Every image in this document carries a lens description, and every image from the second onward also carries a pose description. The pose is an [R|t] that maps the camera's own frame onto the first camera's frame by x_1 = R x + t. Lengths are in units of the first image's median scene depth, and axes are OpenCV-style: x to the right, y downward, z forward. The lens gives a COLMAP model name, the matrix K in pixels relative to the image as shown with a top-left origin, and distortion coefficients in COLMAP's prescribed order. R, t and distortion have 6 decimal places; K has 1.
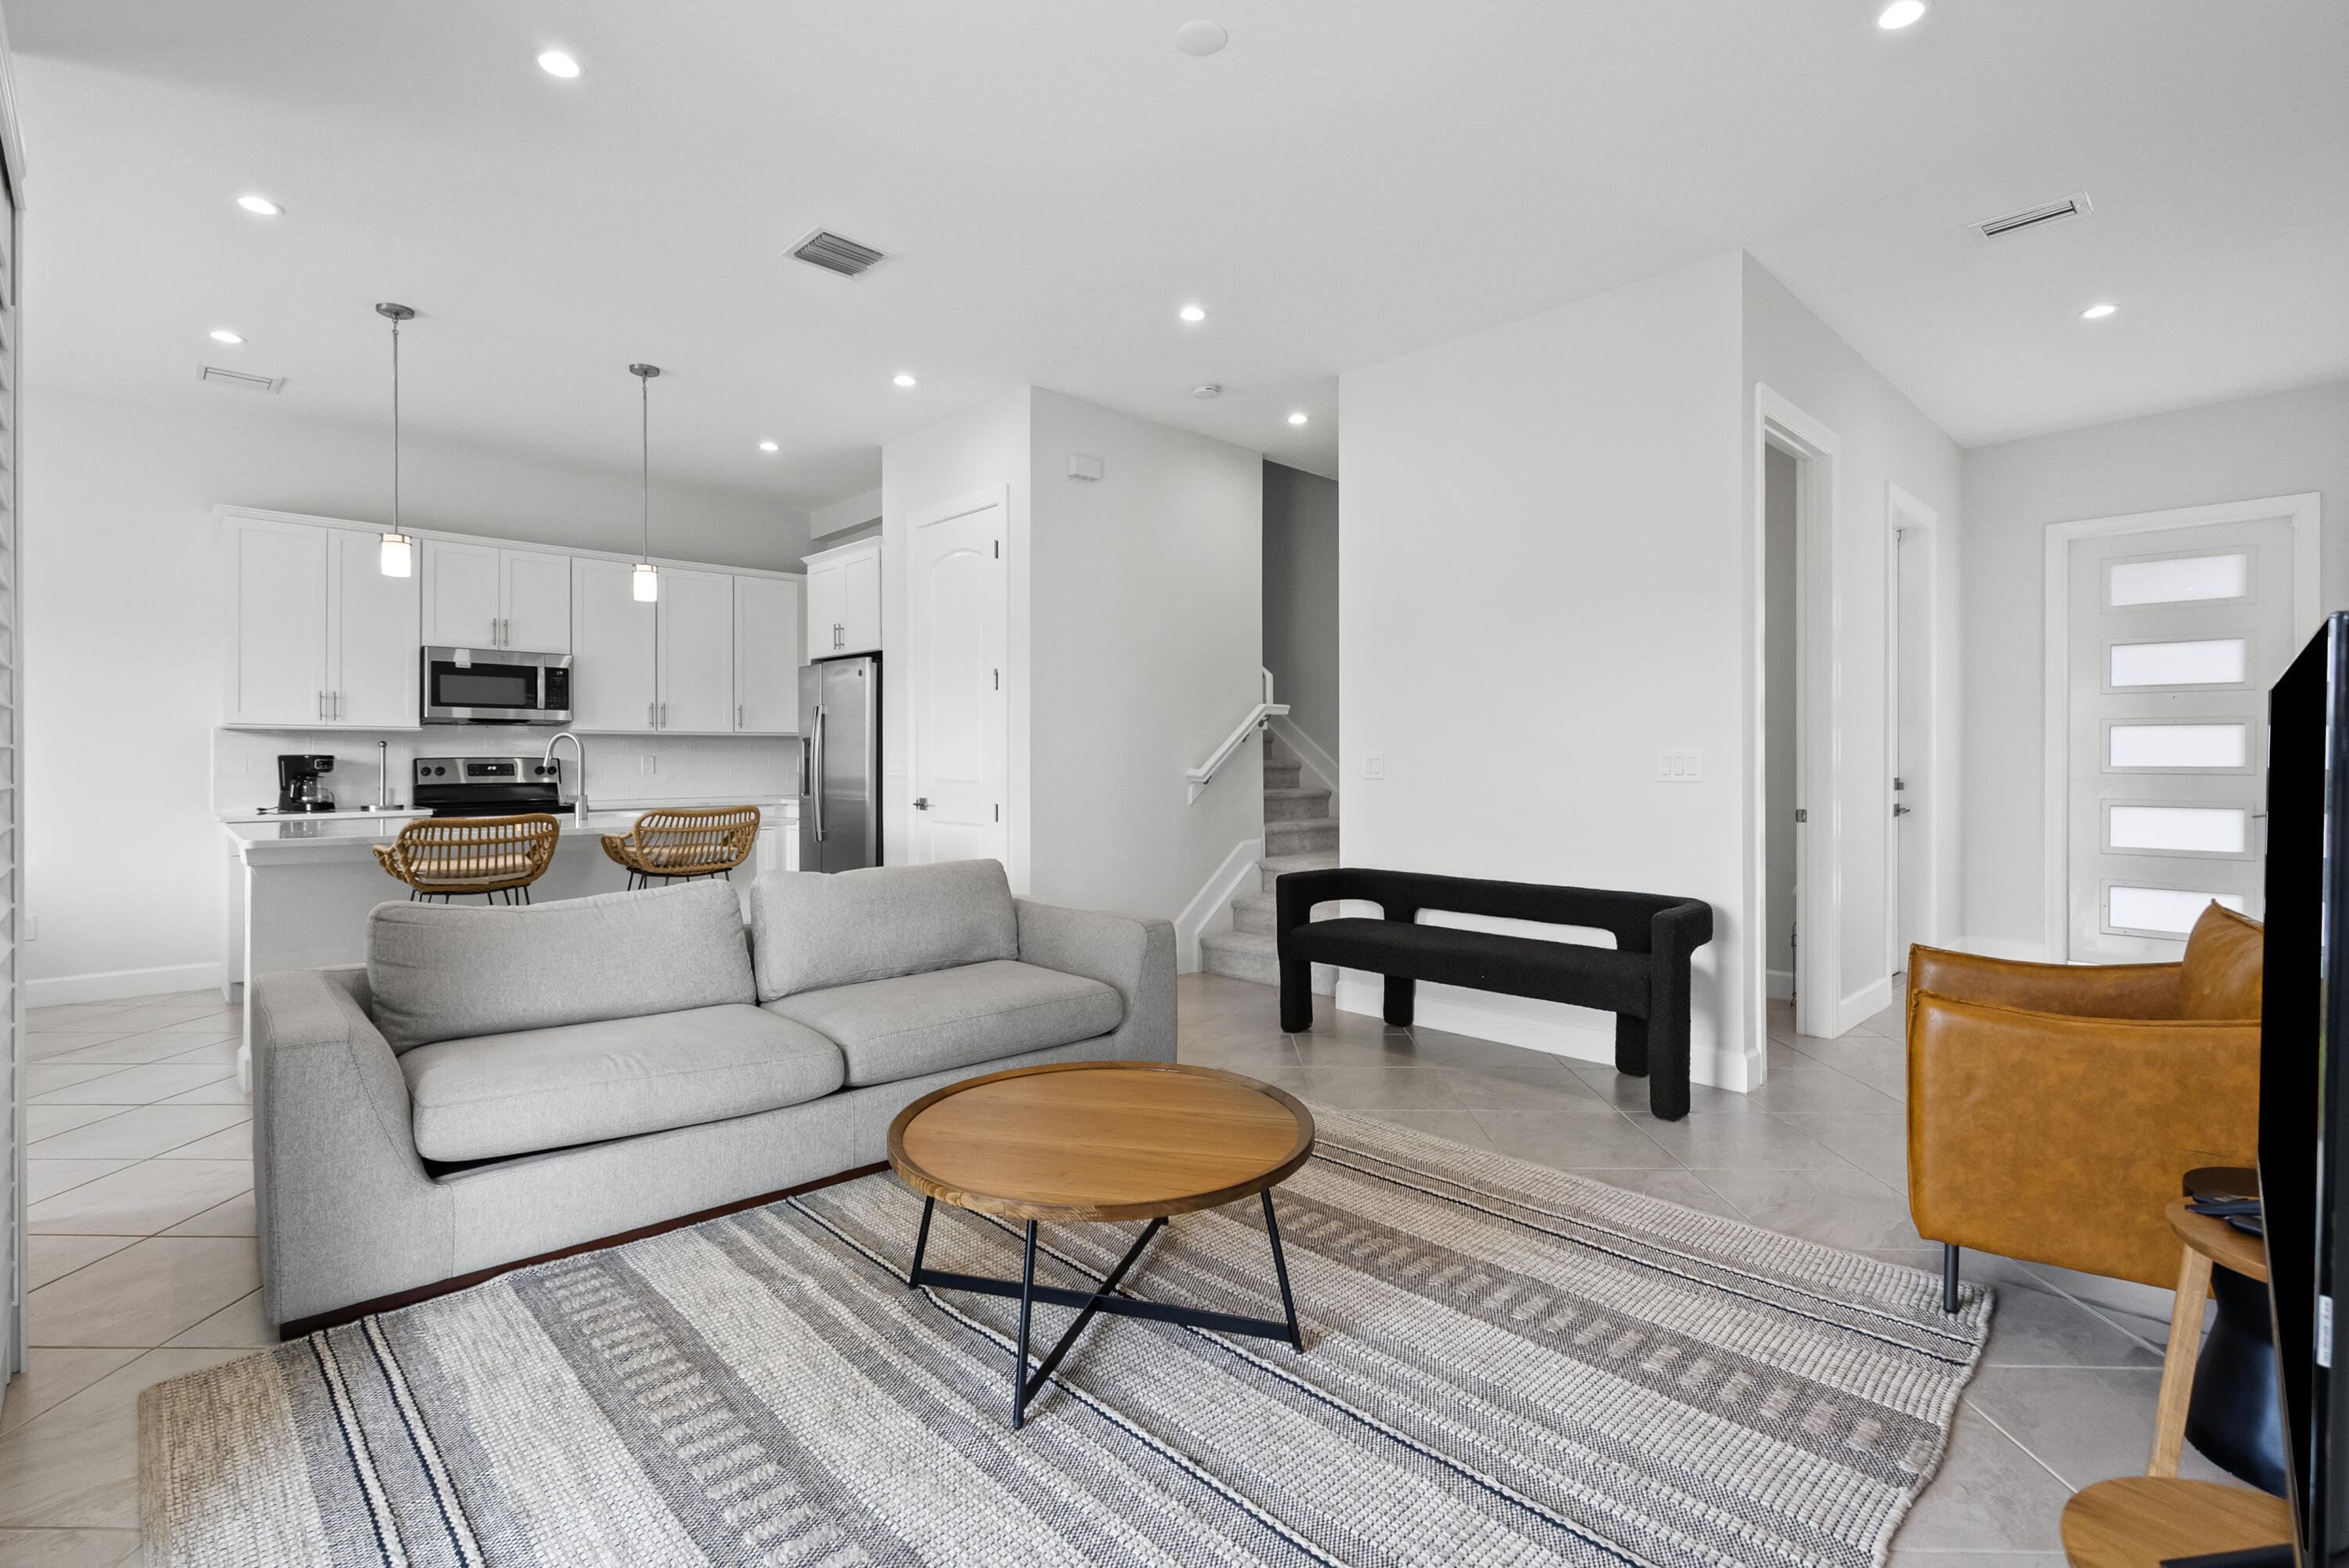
lens RADIAL K [[1111.0, 0, 1184.3], [0, 1111.0, 745.1], [0, 0, 1]] dist [0.000889, 0.000233]
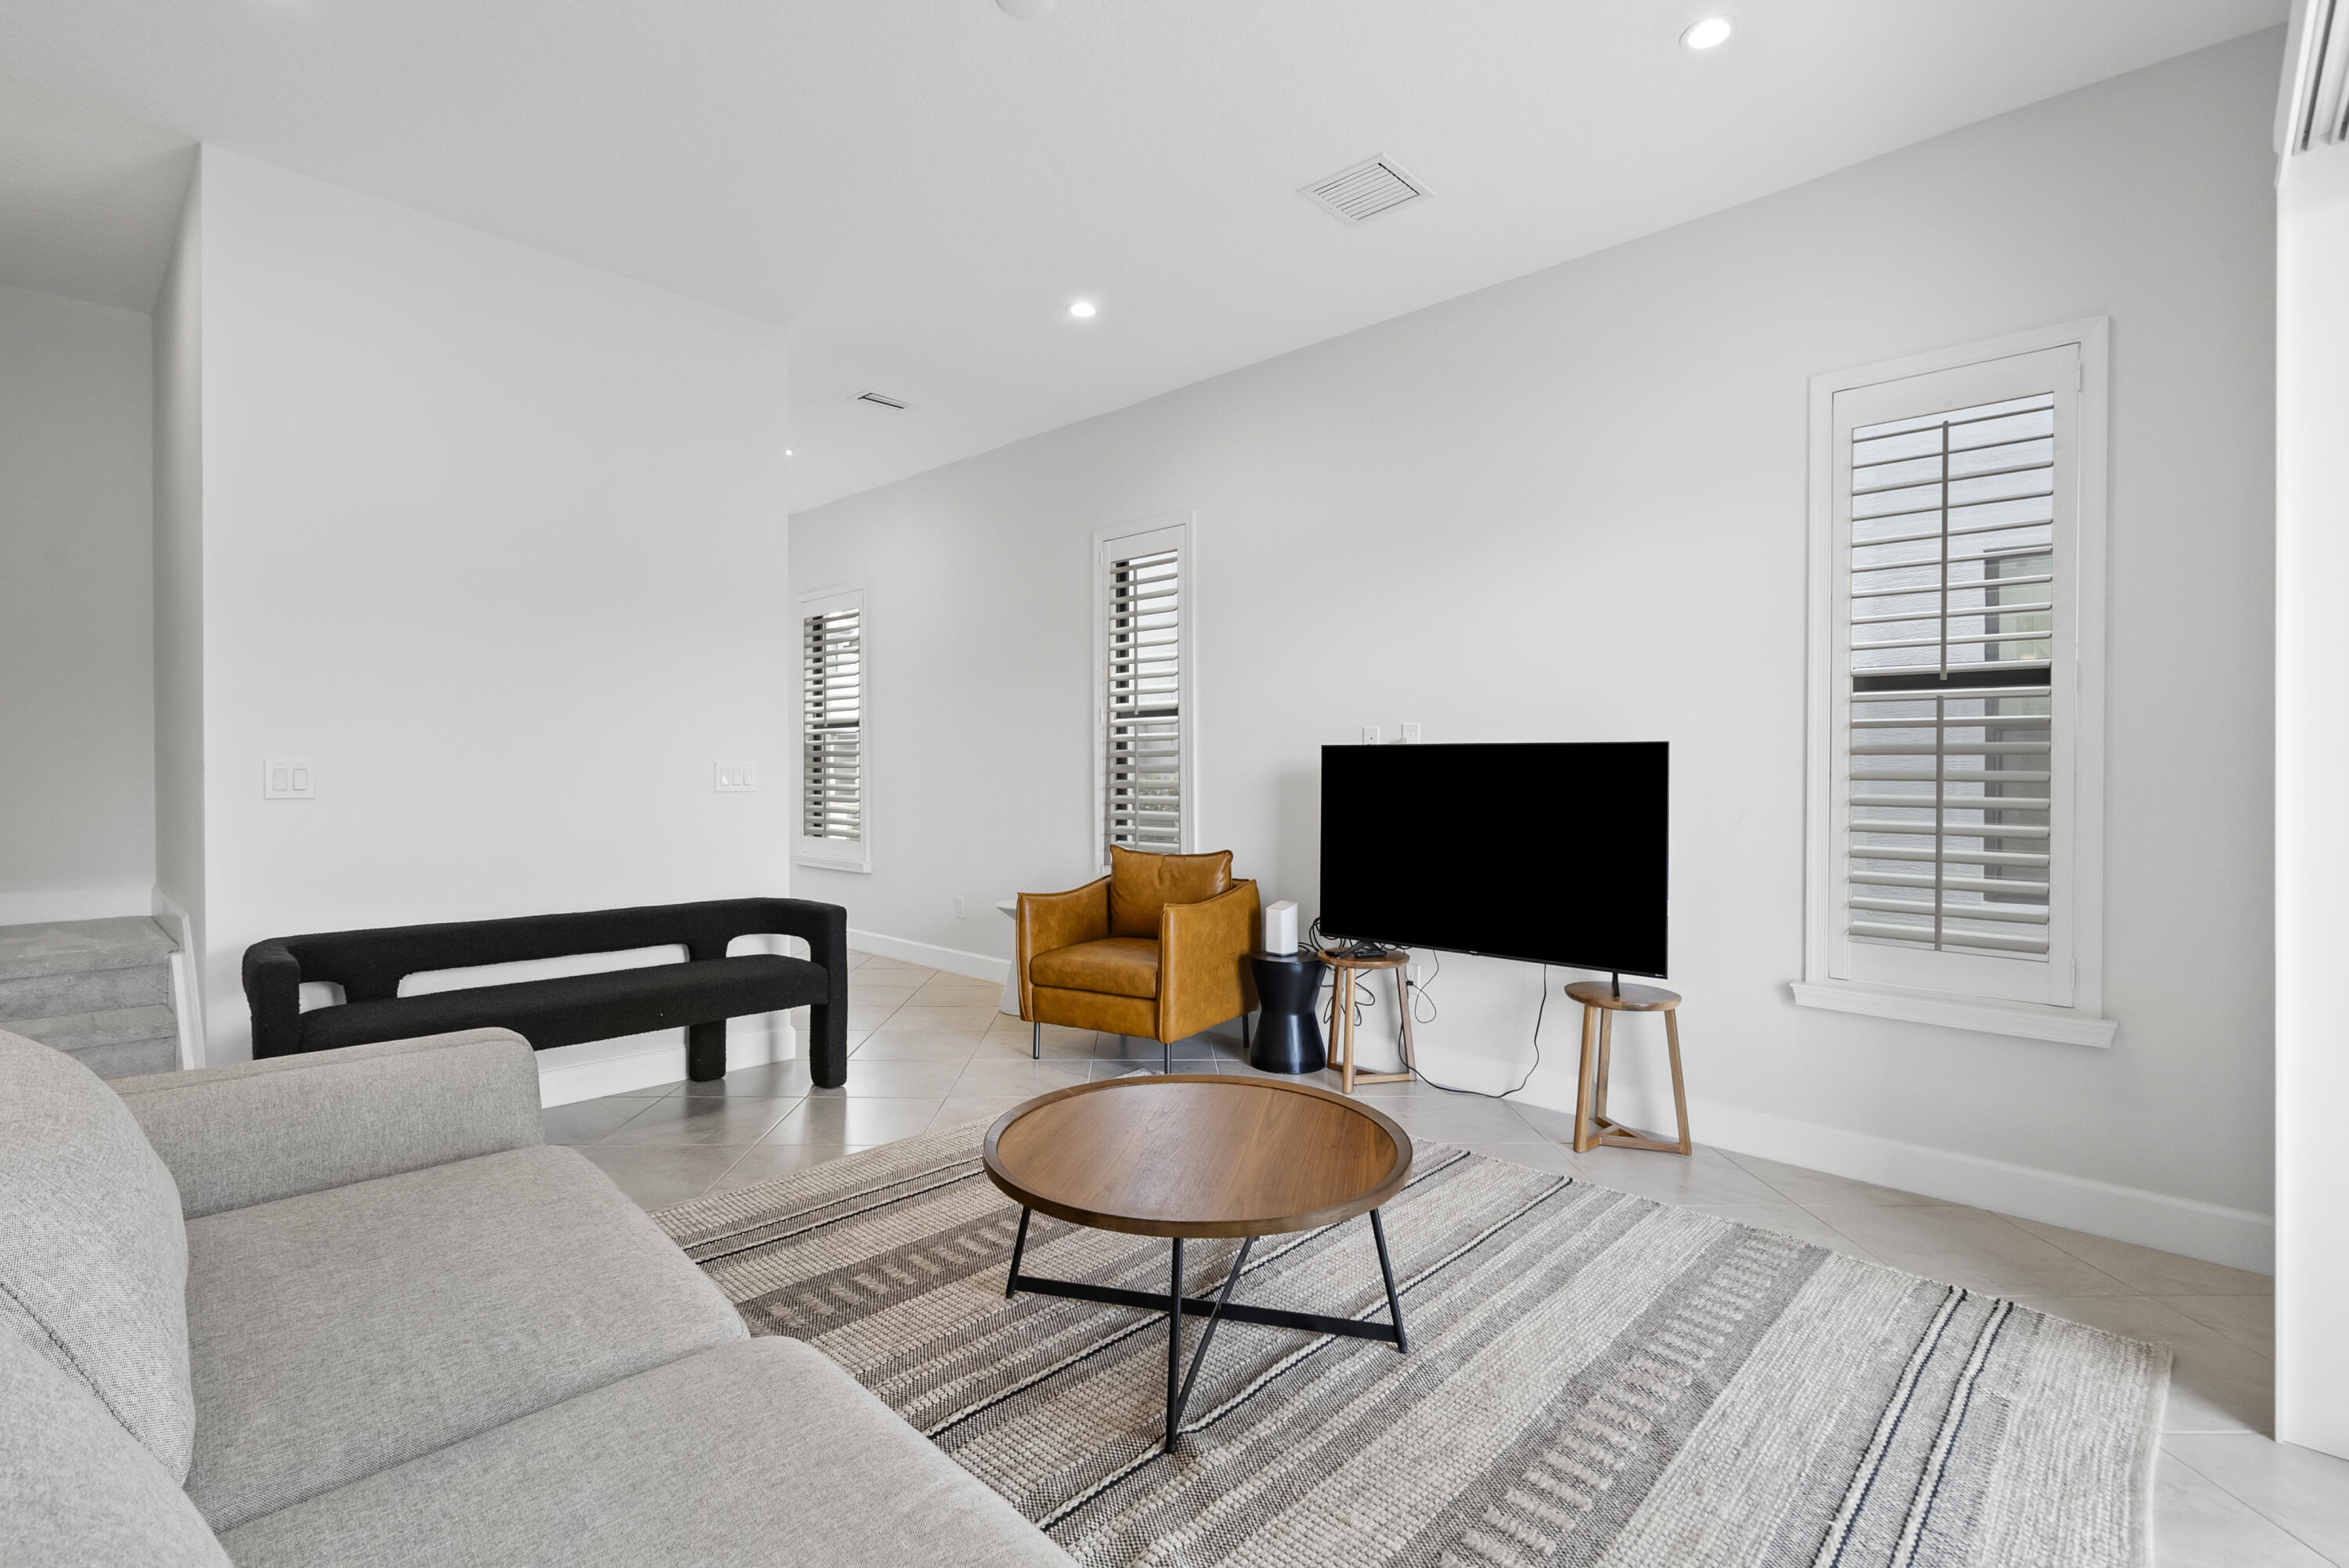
lens RADIAL K [[1076.3, 0, 1182.1], [0, 1076.3, 778.2], [0, 0, 1]] dist [0.001697, 0.000387]
pose [[-0.044213, -0.011578, 0.998955, -0.348927], [-0.014831, 0.999830, 0.010931, 0.002363], [-0.998912, -0.014332, -0.044377, 0.359730]]
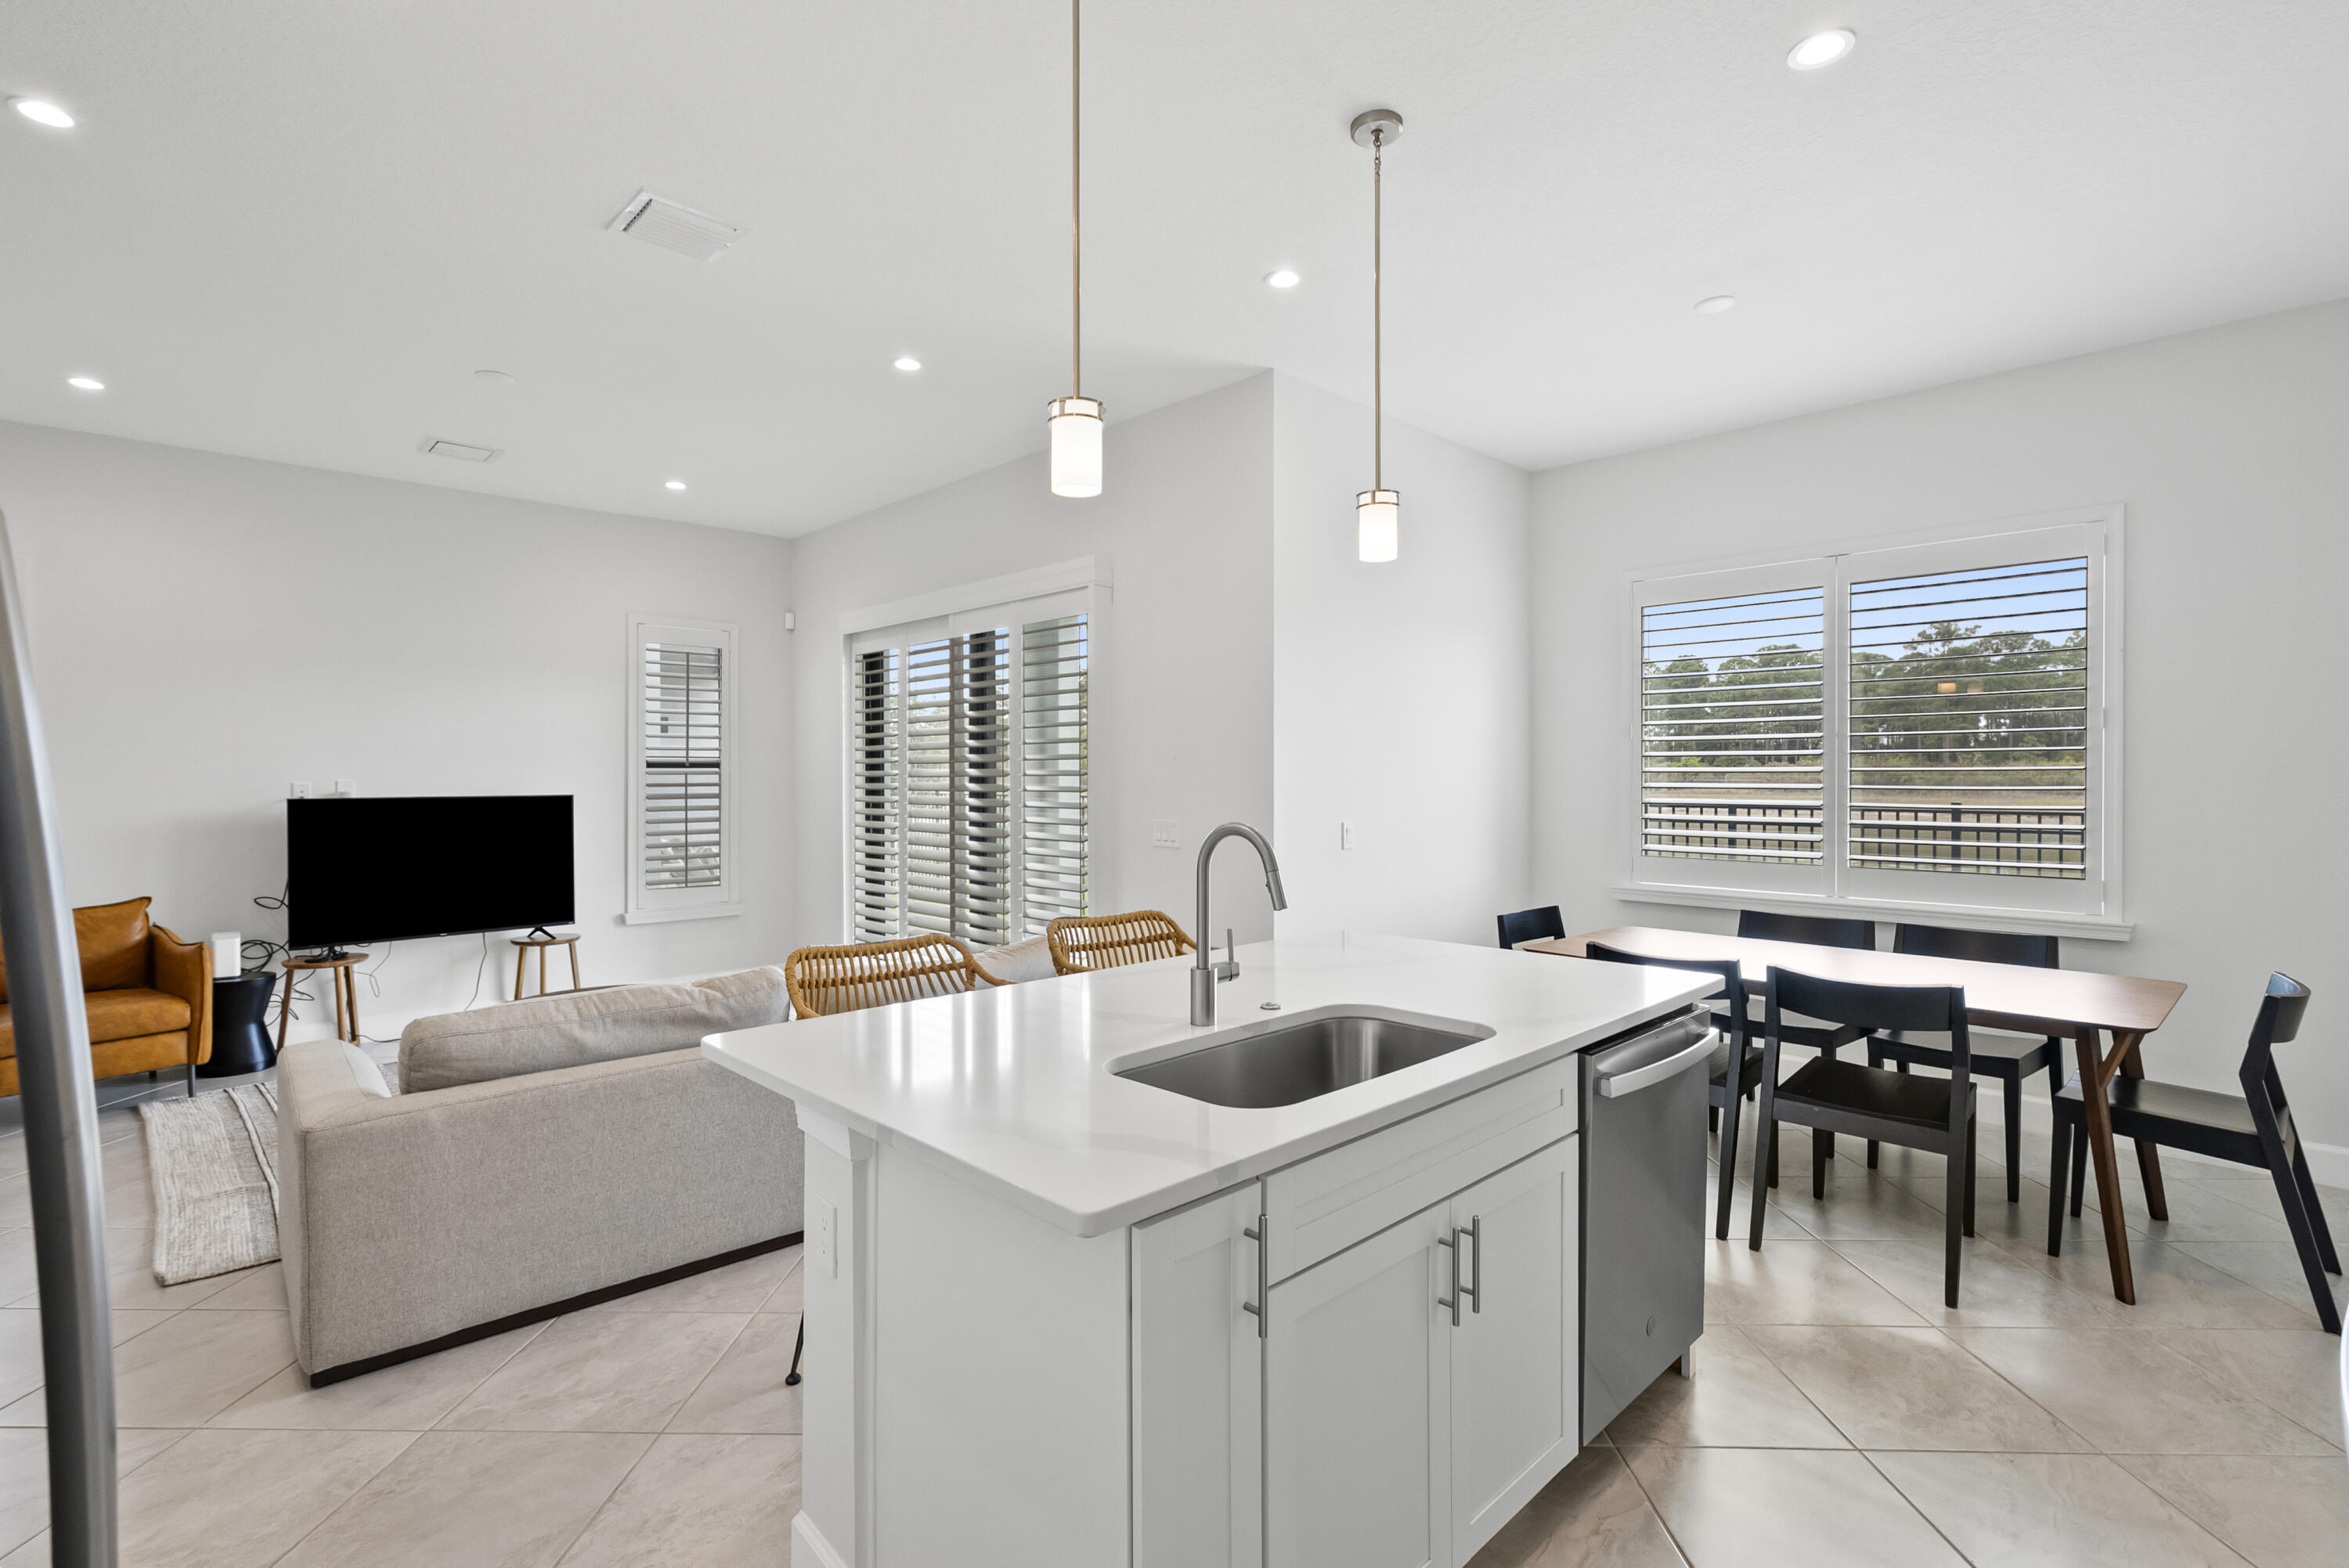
lens RADIAL K [[1076.3, 0, 1182.1], [0, 1076.3, 778.2], [0, 0, 1]] dist [0.001697, 0.000387]
pose [[-0.999900, 0.001114, -0.014083, -0.363384], [0.001193, 0.999984, -0.005604, -0.022203], [0.014077, -0.005620, -0.999885, 1.100133]]
